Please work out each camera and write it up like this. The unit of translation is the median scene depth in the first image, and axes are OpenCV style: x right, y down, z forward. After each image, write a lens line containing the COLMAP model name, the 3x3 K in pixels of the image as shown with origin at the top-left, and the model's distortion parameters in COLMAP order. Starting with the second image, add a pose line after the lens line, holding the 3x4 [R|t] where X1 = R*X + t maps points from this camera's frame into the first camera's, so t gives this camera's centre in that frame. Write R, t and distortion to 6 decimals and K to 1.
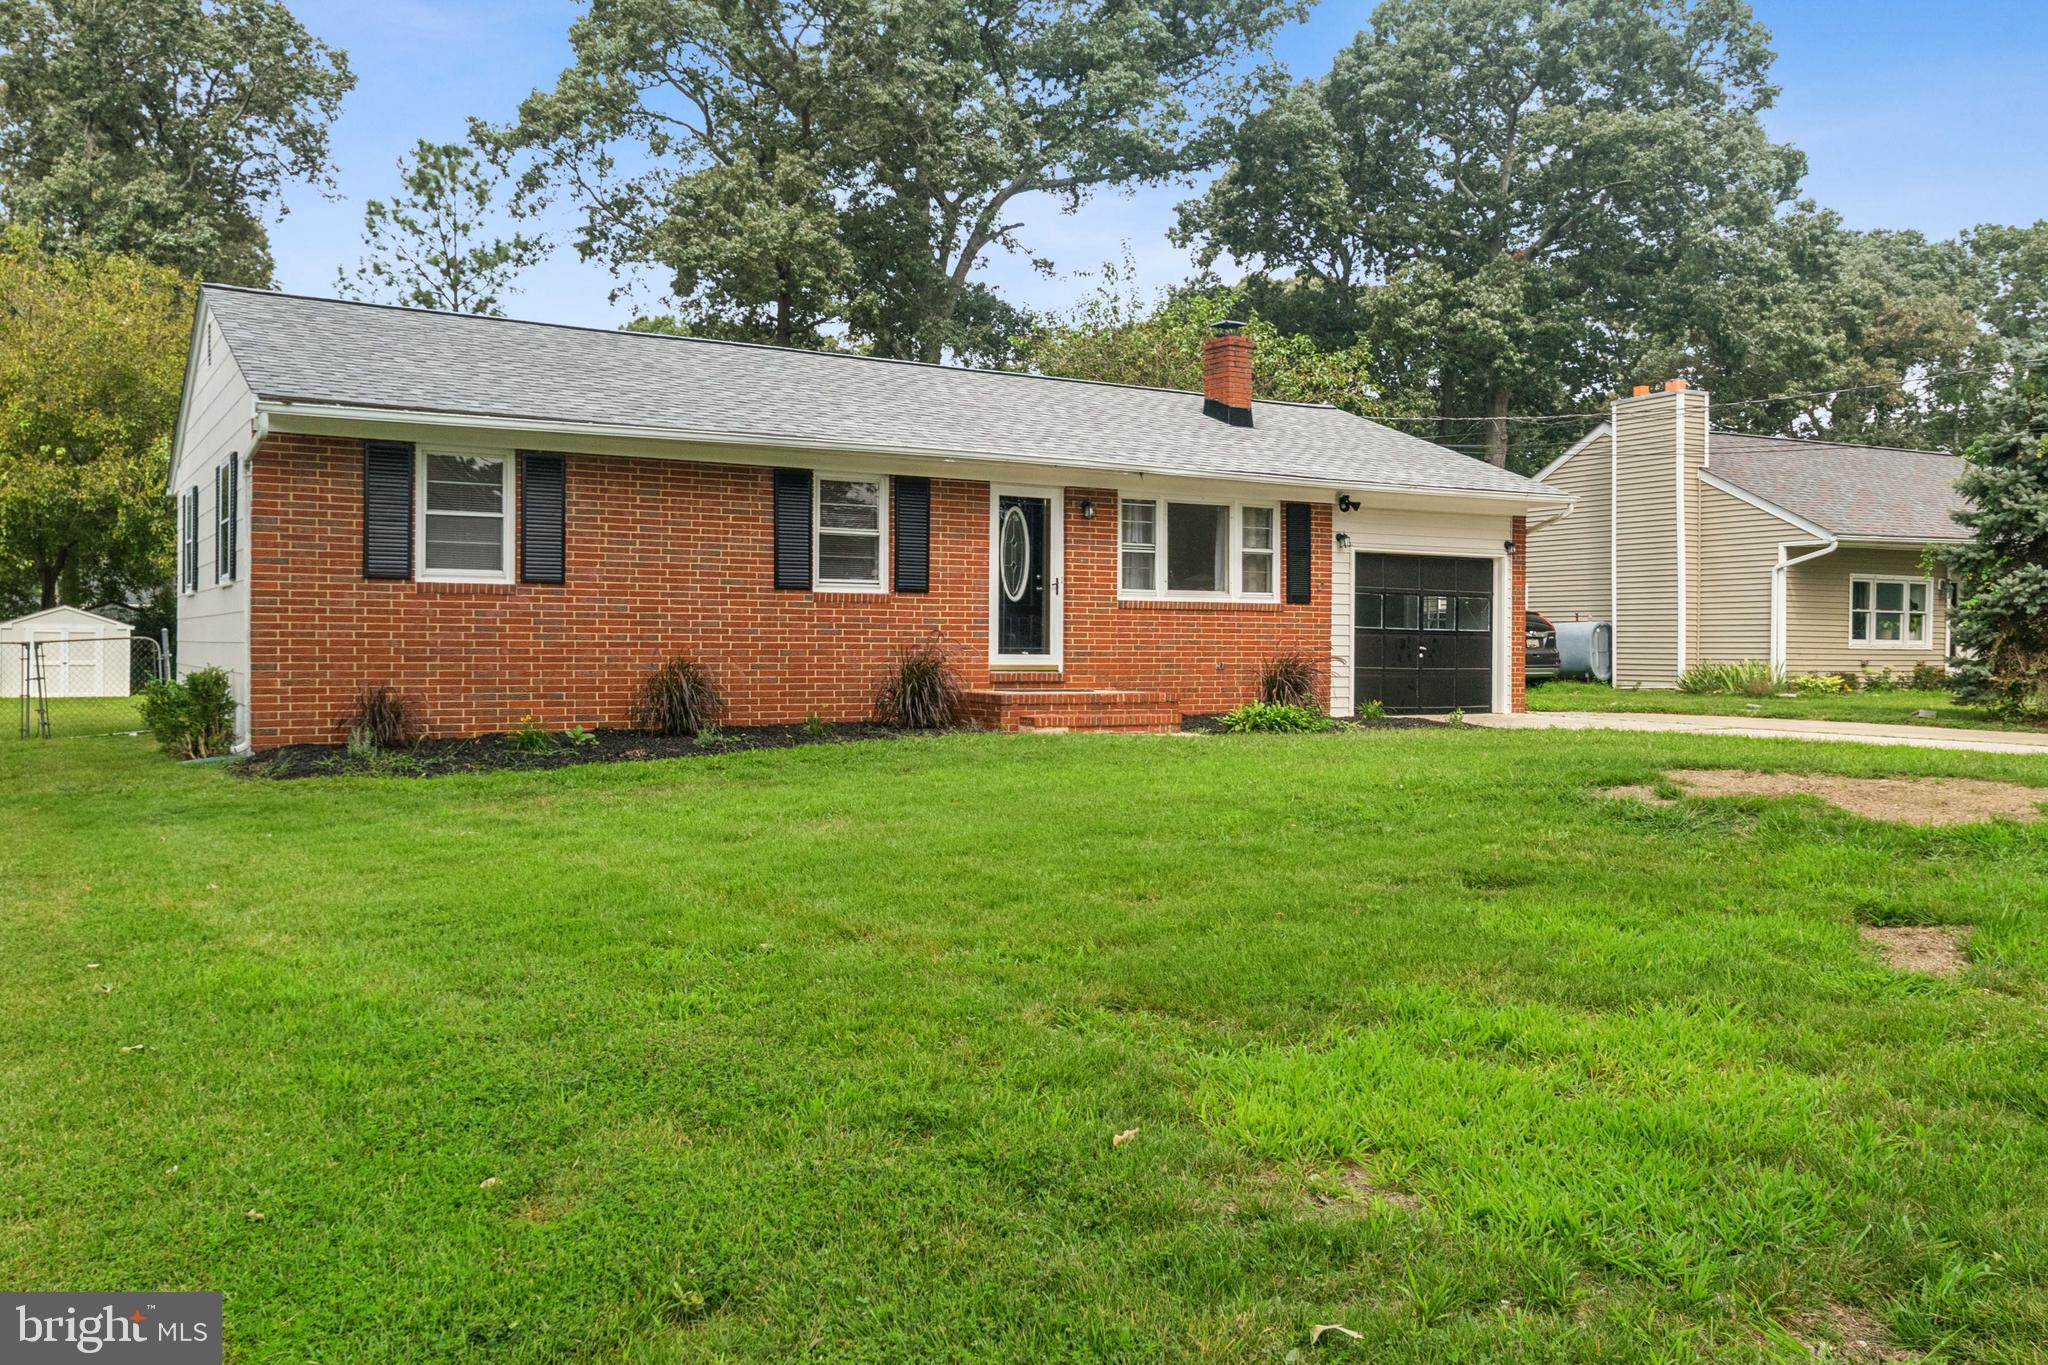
lens RADIAL K [[1658.0, 0, 1024.0], [0, 1658.0, 682.5], [0, 0, 1]] dist [-0.006136, -0.001163]
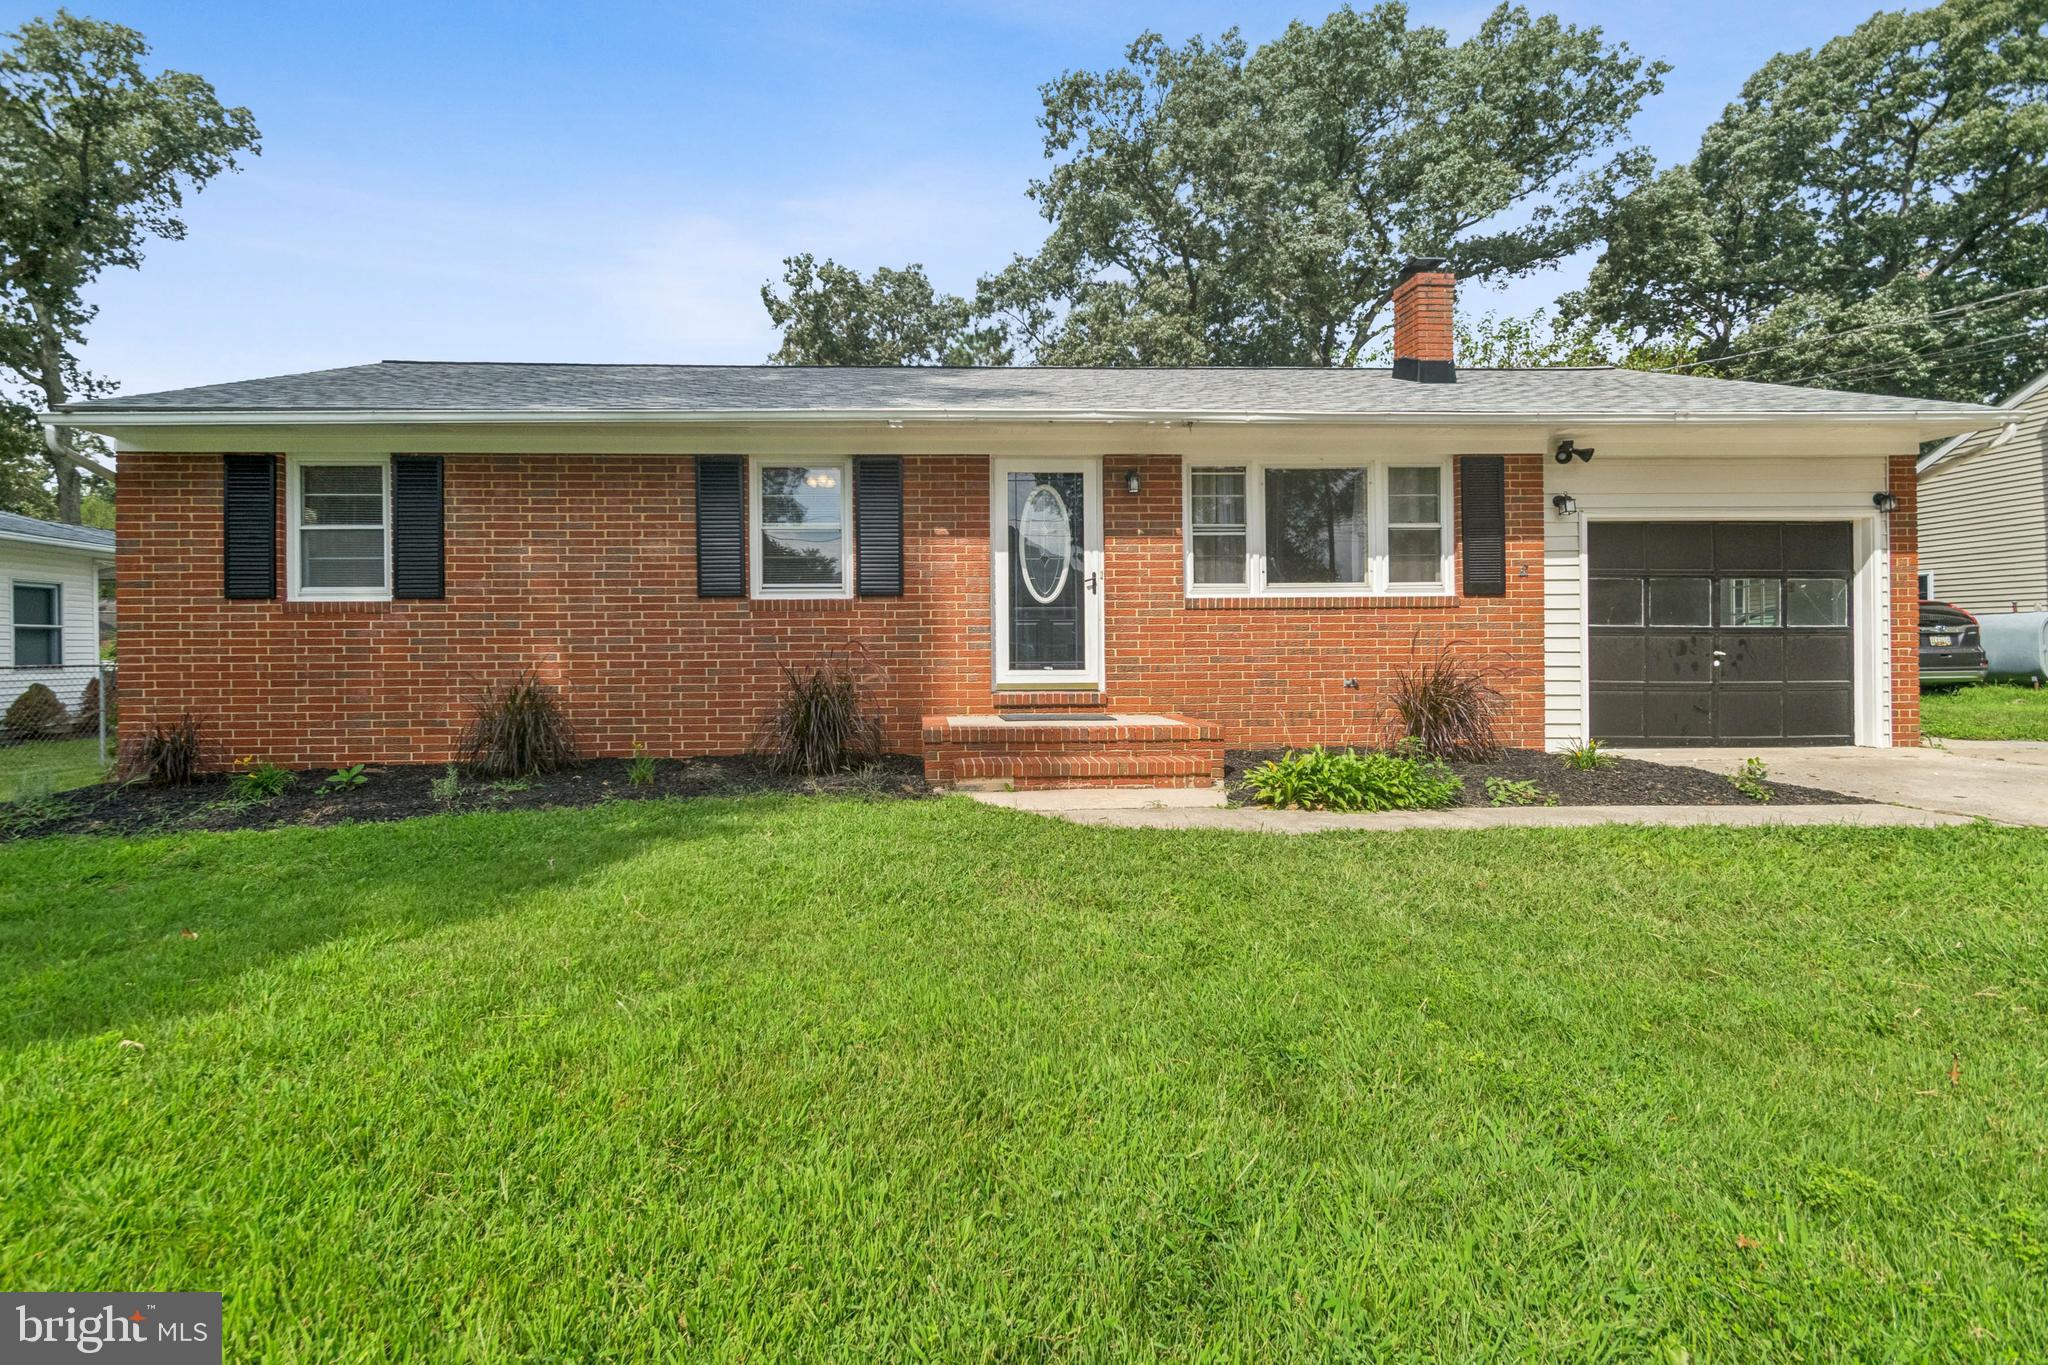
lens RADIAL K [[931.1, 0, 973.3], [0, 931.1, 653.2], [0, 0, 1]] dist [-0.000704, -0.001752]
pose [[0.870637, -0.008990, -0.491844, 0.189686], [0.001755, 0.999883, -0.015170, -0.018495], [0.491923, 0.012344, 0.870551, 0.595858]]
